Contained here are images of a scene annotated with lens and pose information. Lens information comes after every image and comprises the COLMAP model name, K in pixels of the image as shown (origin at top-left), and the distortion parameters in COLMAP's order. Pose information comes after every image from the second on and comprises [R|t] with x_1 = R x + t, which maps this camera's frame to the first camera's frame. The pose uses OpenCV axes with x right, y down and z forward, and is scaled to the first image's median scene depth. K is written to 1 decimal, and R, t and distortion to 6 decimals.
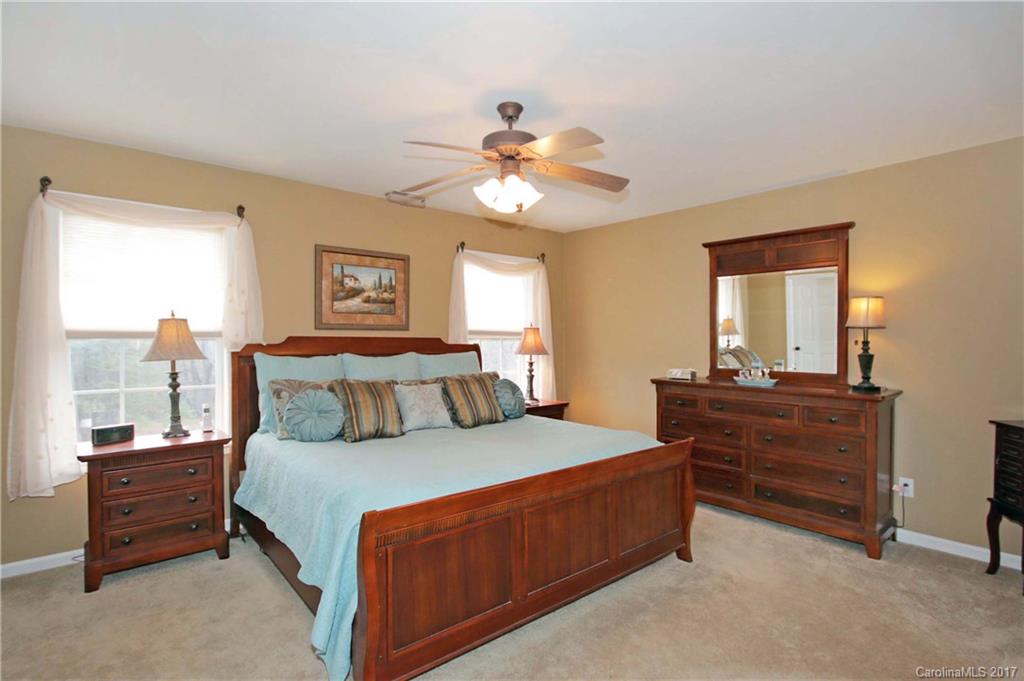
lens RADIAL K [[522.1, 0, 513.5], [0, 522.1, 344.4], [0, 0, 1]] dist [0.025614, 0.000010]
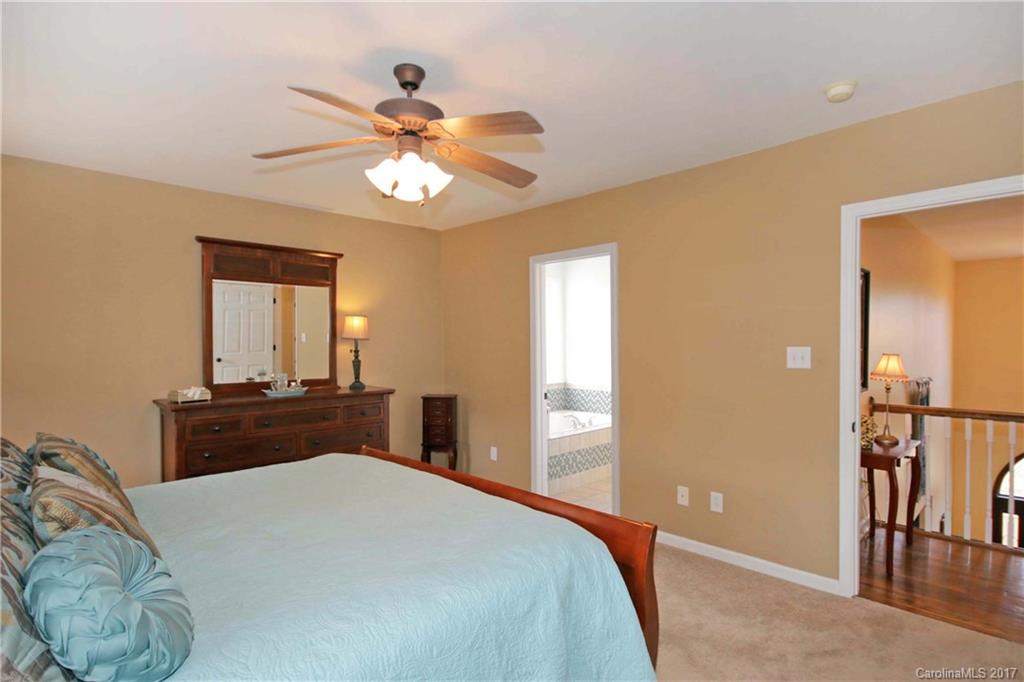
lens RADIAL K [[522.1, 0, 513.5], [0, 522.1, 344.9], [0, 0, 1]] dist [0.025614, 0.000010]
pose [[-0.076701, -0.005265, 0.997040, -0.613489], [0.021378, 0.999747, 0.006924, -0.018426], [-0.996825, 0.021846, -0.076569, 0.683395]]
